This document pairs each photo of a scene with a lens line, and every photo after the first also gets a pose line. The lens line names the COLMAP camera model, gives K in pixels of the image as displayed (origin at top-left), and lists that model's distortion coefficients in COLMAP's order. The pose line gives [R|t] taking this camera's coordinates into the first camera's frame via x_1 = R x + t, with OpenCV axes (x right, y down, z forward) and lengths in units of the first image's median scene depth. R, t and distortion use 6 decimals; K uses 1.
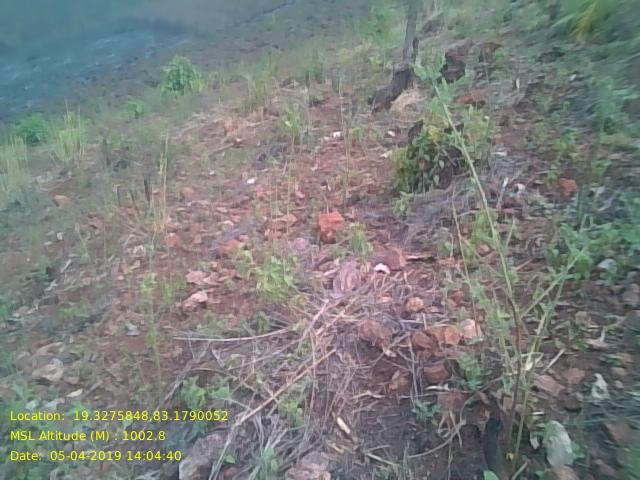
lens RADIAL K [[537.4, 0, 320.0], [0, 537.4, 240.0], [0, 0, 1]] dist [0.001696, -0.015141]
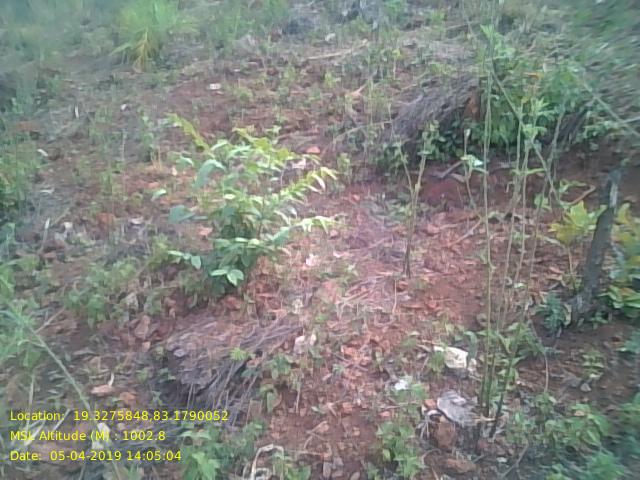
lens RADIAL K [[537.4, 0, 320.0], [0, 537.4, 240.0], [0, 0, 1]] dist [0.001696, -0.015141]
pose [[0.778153, -0.164717, 0.606091, 0.126483], [0.184179, 0.982419, 0.030527, -0.017814], [-0.600464, 0.087875, 0.794809, -0.030865]]
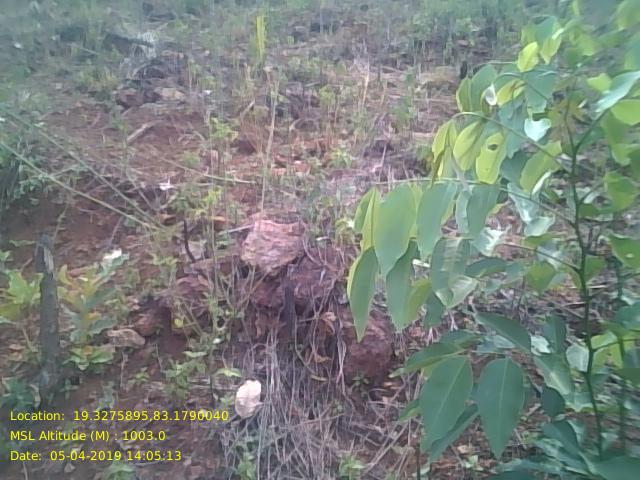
lens RADIAL K [[537.4, 0, 320.0], [0, 537.4, 240.0], [0, 0, 1]] dist [0.001696, -0.015141]
pose [[-0.004797, -0.226073, 0.974098, 0.215042], [0.330514, 0.919006, 0.214915, -0.041948], [-0.943789, 0.322984, 0.070312, -0.097092]]
